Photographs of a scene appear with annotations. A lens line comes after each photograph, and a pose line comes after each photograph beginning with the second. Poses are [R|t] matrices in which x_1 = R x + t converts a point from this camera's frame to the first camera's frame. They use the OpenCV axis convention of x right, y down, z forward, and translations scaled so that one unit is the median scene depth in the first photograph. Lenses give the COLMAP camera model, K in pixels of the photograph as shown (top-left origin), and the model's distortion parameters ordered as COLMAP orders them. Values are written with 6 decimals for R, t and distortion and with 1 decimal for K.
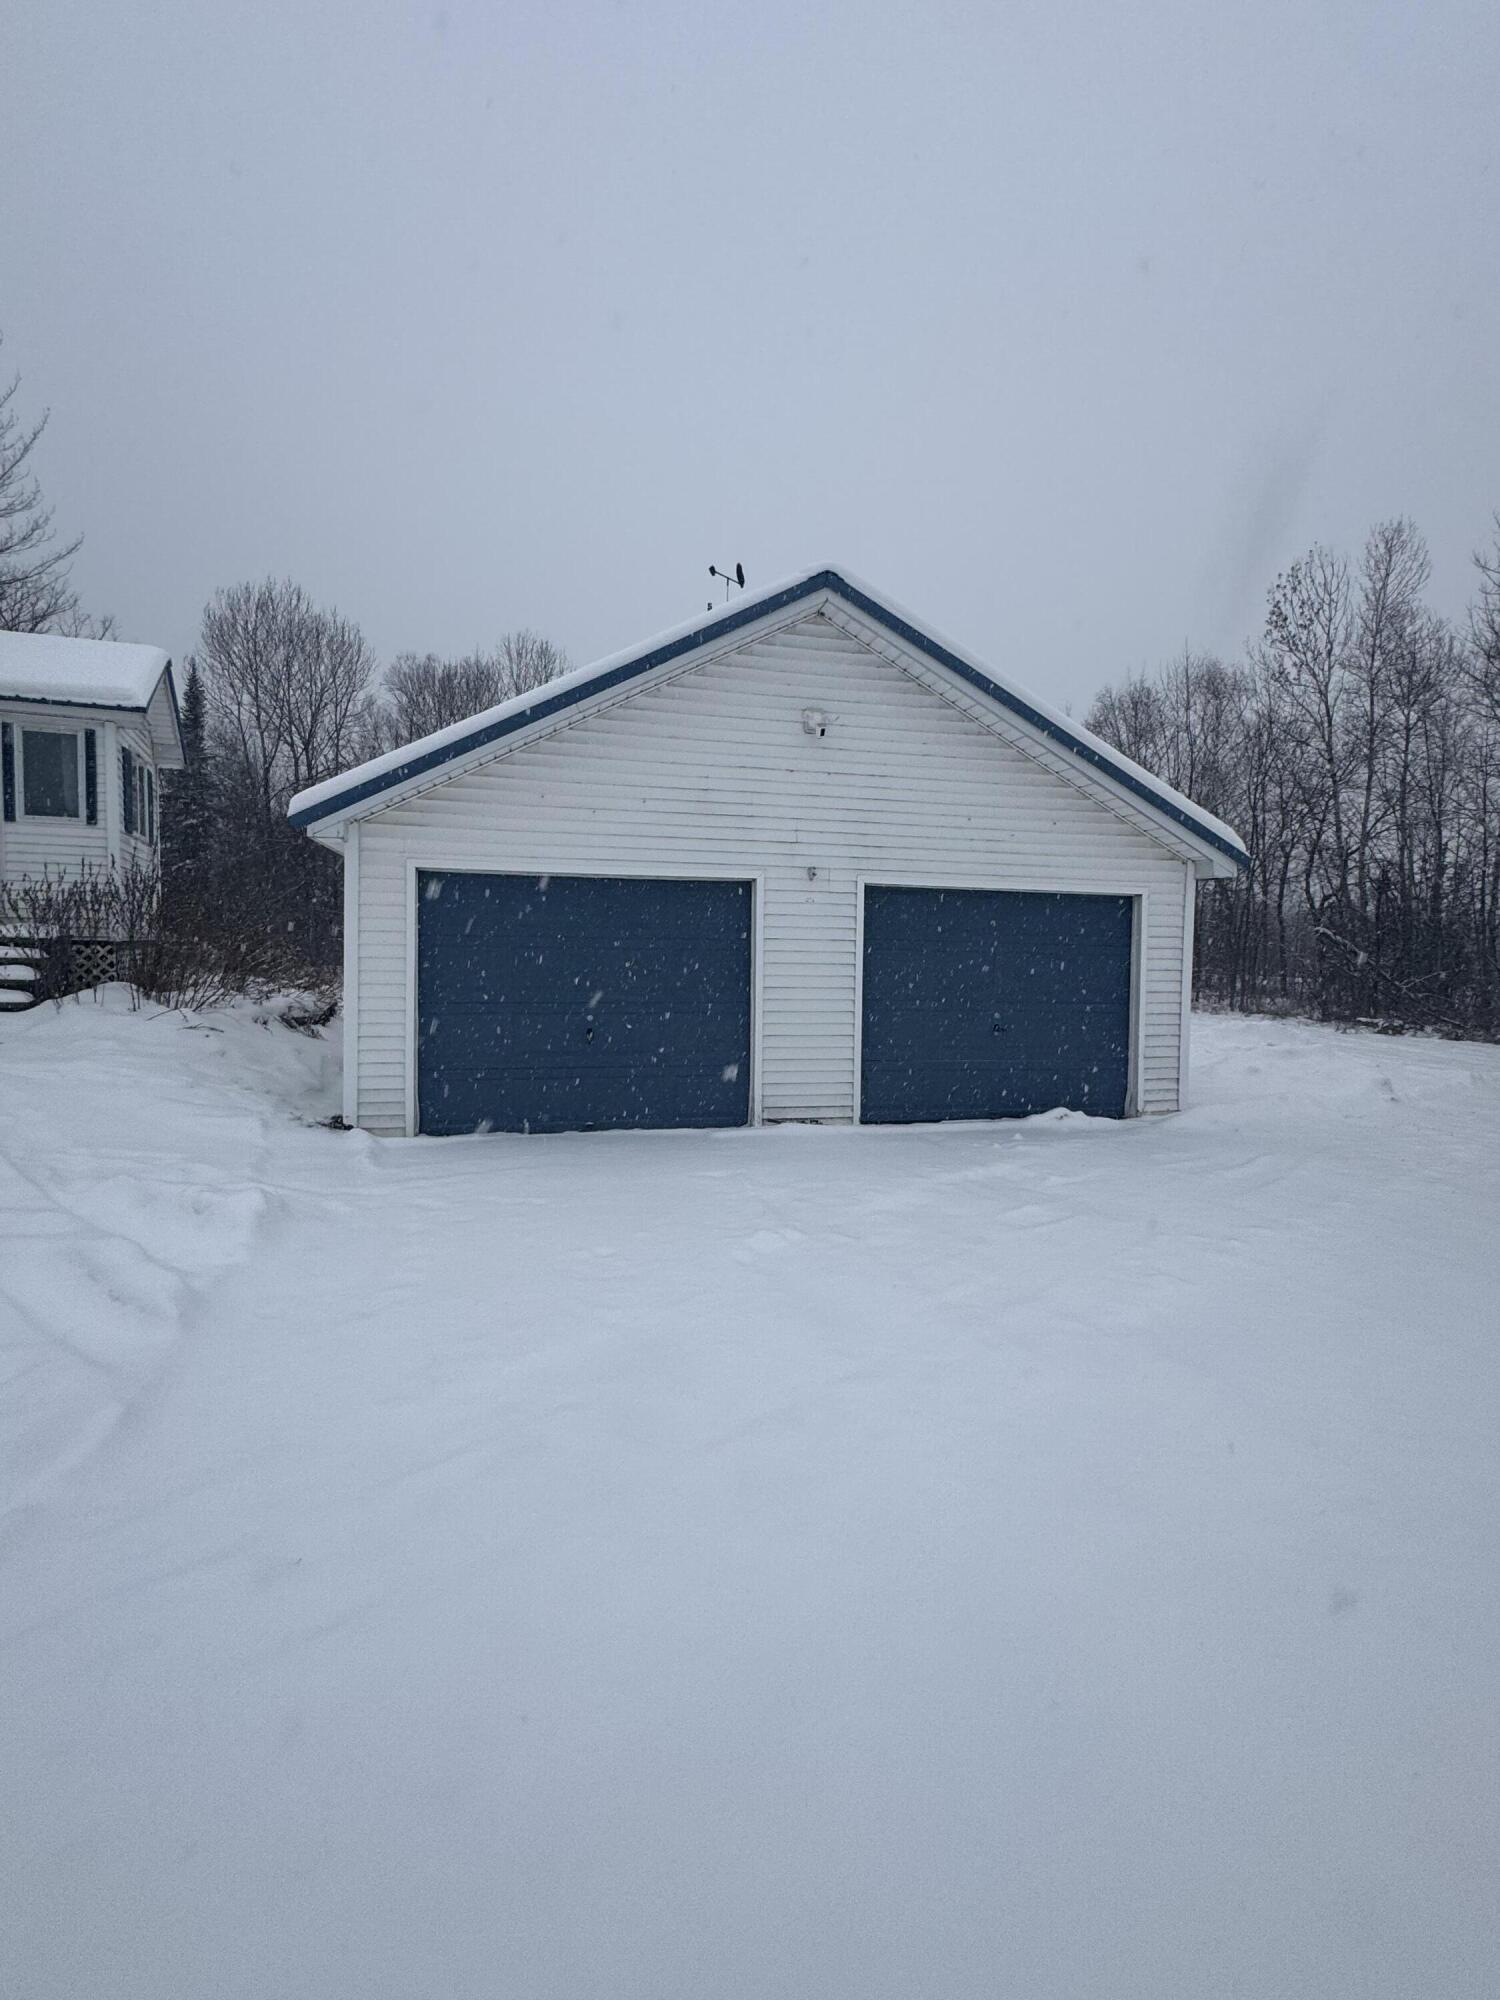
lens RADIAL K [[1008.9, 0, 755.1], [0, 1008.9, 988.7], [0, 0, 1]] dist [0.005258, 0.000659]
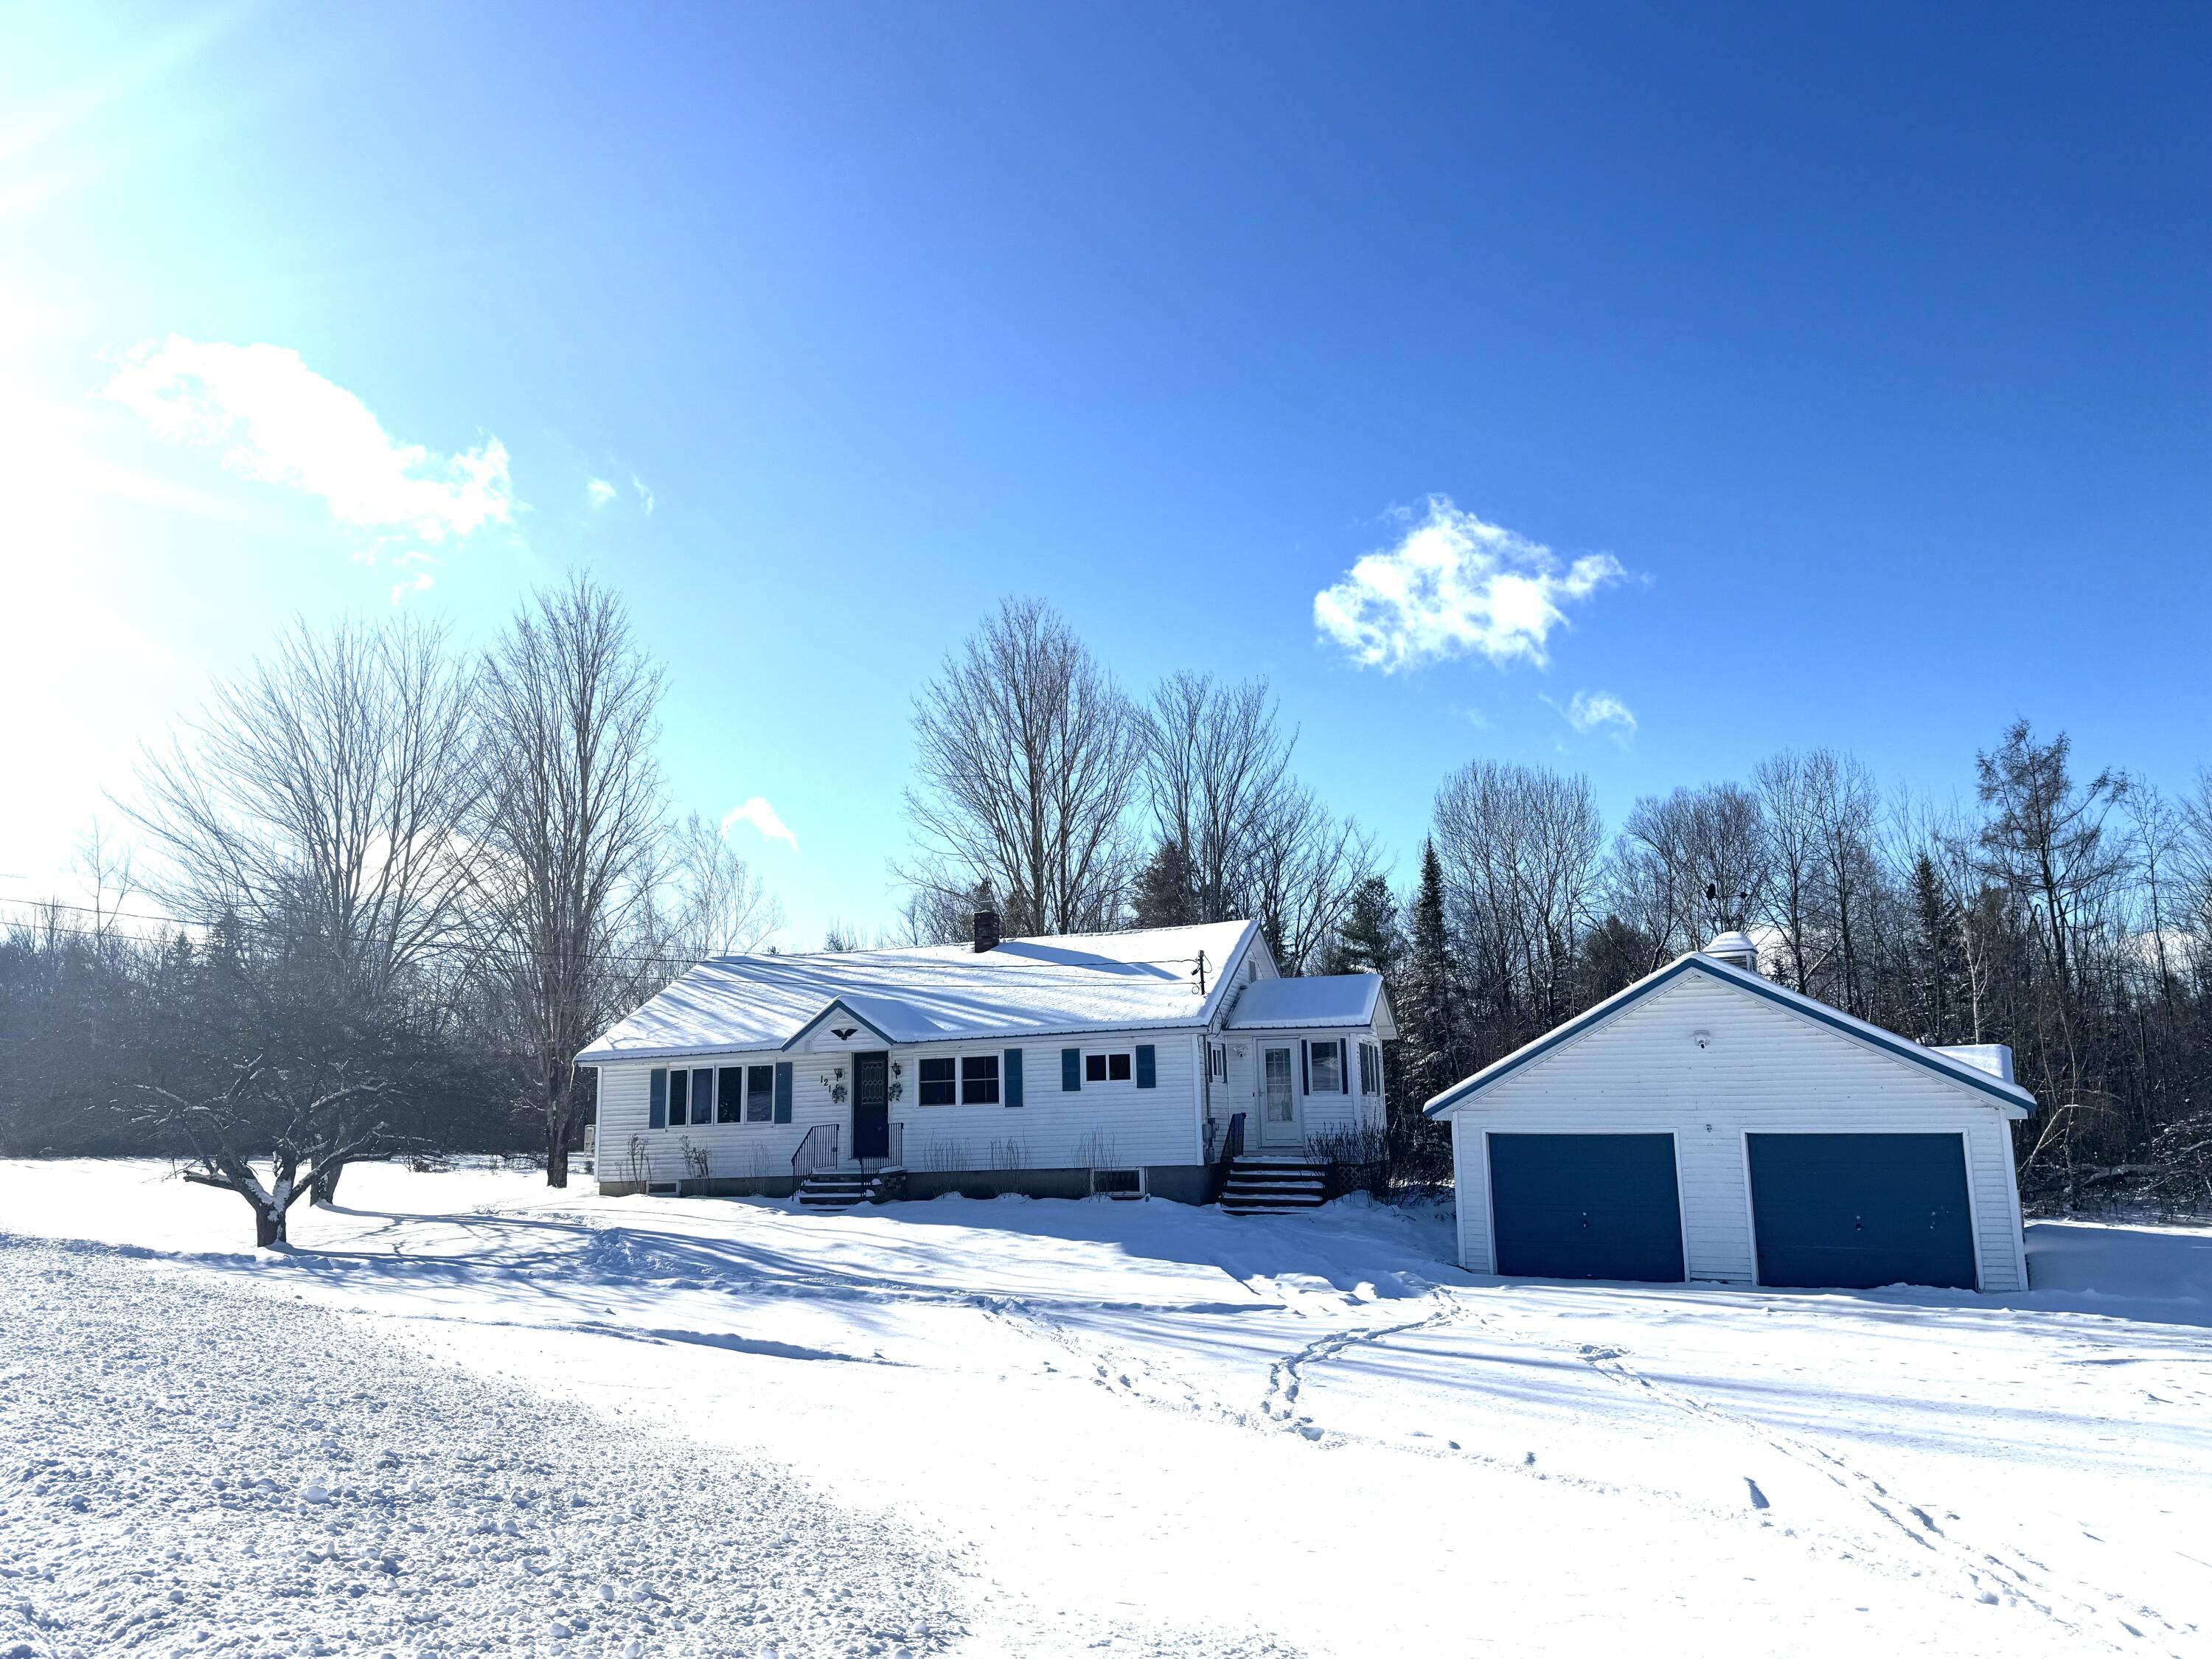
lens RADIAL K [[1581.4, 0, 1095.9], [0, 1581.4, 823.0], [0, 0, 1]] dist [0.000561, -0.003960]
pose [[0.738774, -0.146368, -0.657867, 0.942766], [-0.000160, 0.976094, -0.217350, -0.031891], [0.673953, 0.160678, 0.721089, -1.412588]]
